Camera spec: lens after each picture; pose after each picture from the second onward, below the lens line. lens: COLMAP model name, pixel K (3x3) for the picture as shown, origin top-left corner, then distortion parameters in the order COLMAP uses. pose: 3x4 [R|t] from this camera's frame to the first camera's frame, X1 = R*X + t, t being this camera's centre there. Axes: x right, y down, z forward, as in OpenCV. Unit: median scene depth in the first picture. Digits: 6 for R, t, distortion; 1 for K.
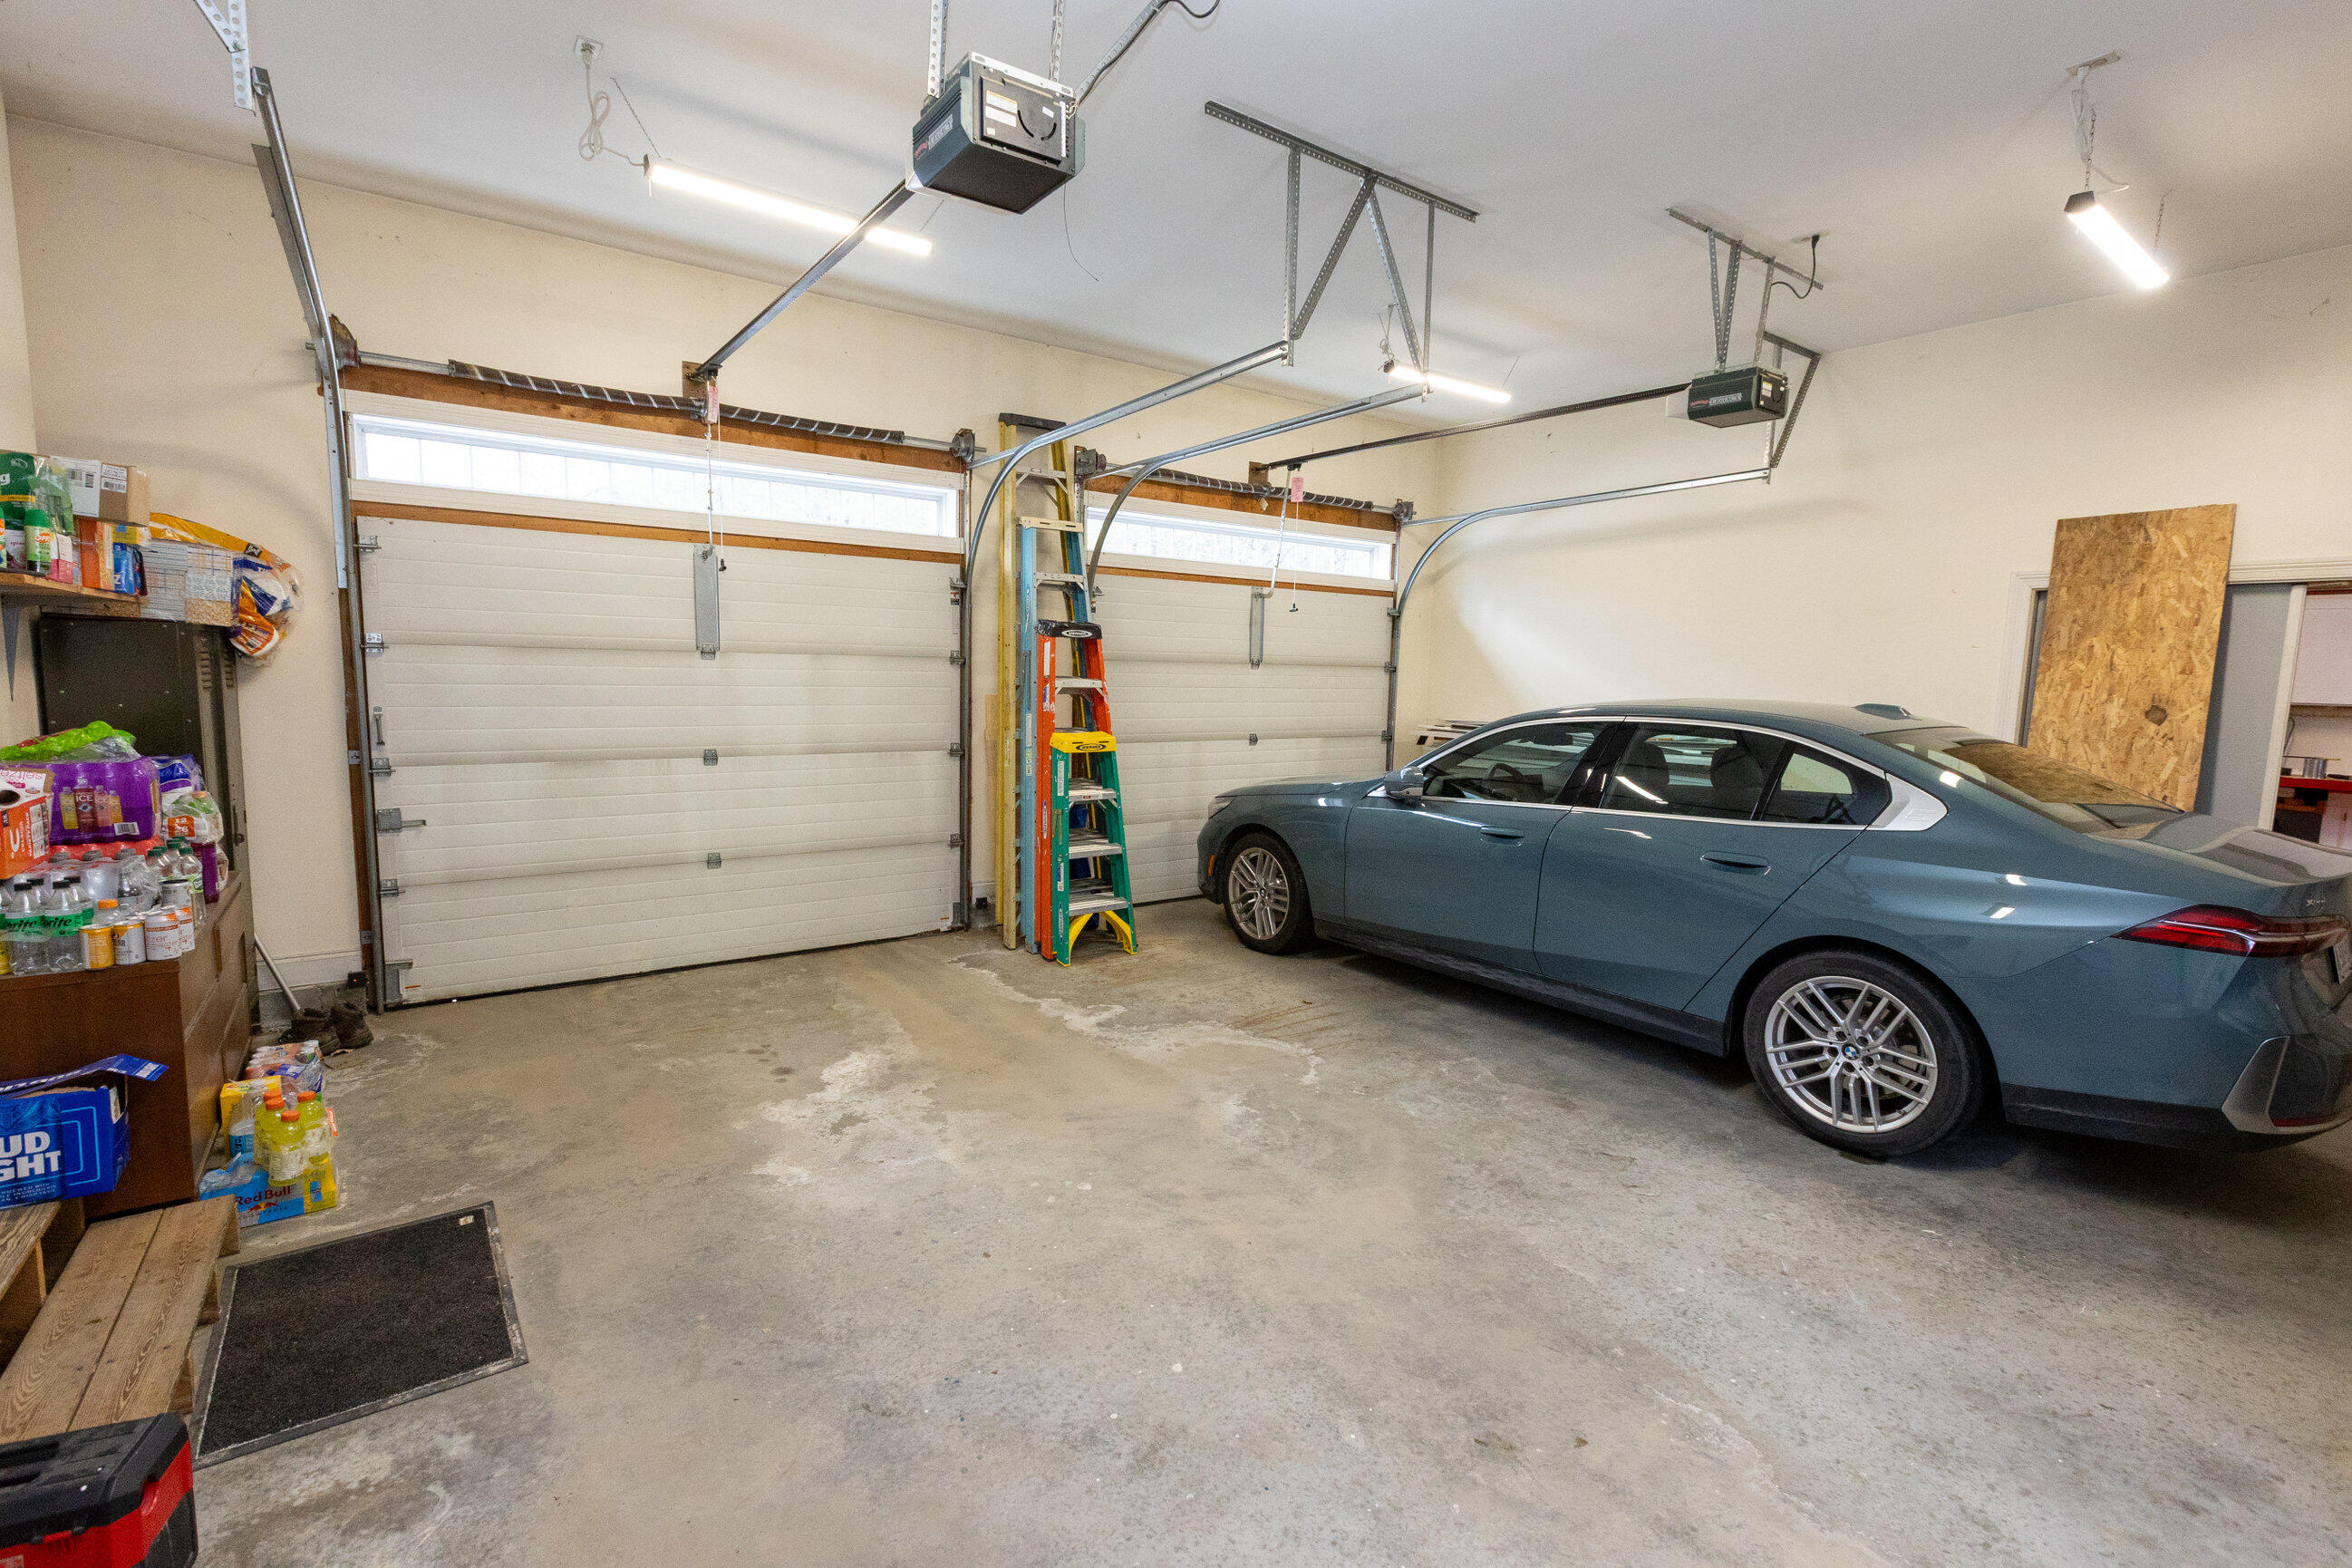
lens RADIAL K [[1055.1, 0, 1169.0], [0, 1055.1, 783.4], [0, 0, 1]] dist [-0.002224, -0.000115]
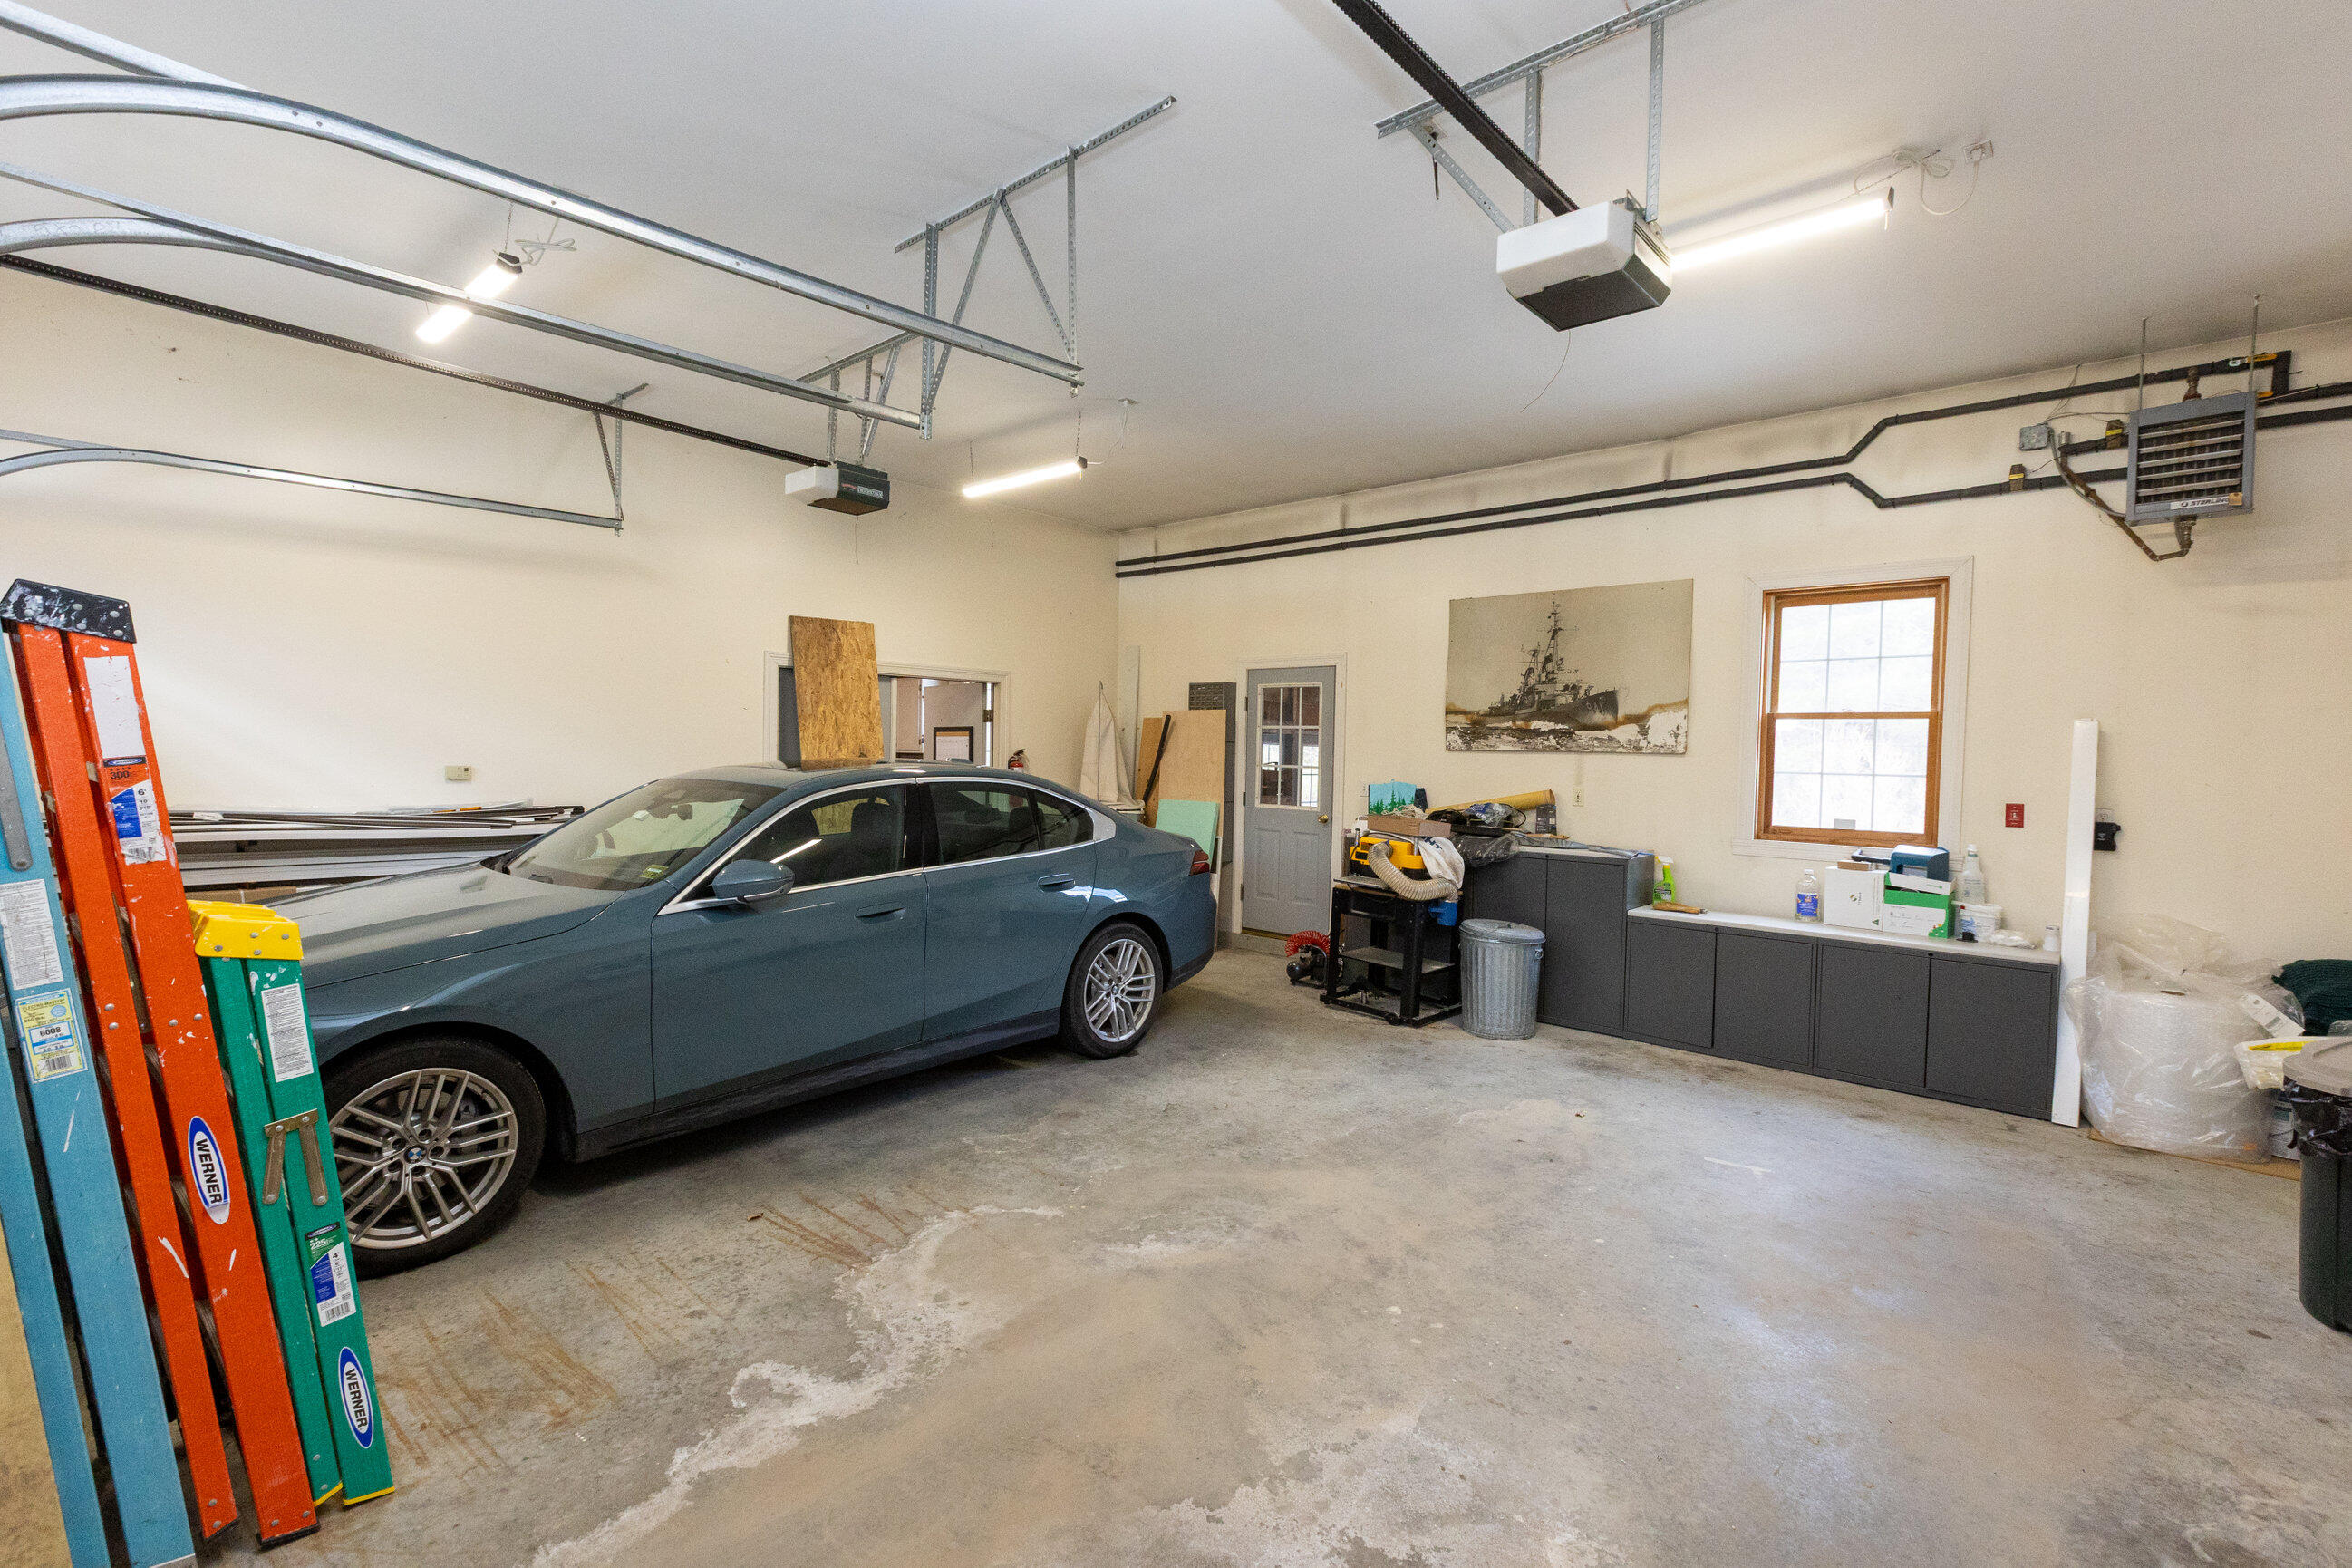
lens RADIAL K [[1055.1, 0, 1165.7], [0, 1055.1, 787.3], [0, 0, 1]] dist [-0.002224, -0.000115]
pose [[-0.207558, -0.059974, 0.976383, -0.682830], [0.086603, 0.993073, 0.079410, -0.120823], [-0.974382, 0.101040, -0.200926, 1.001866]]
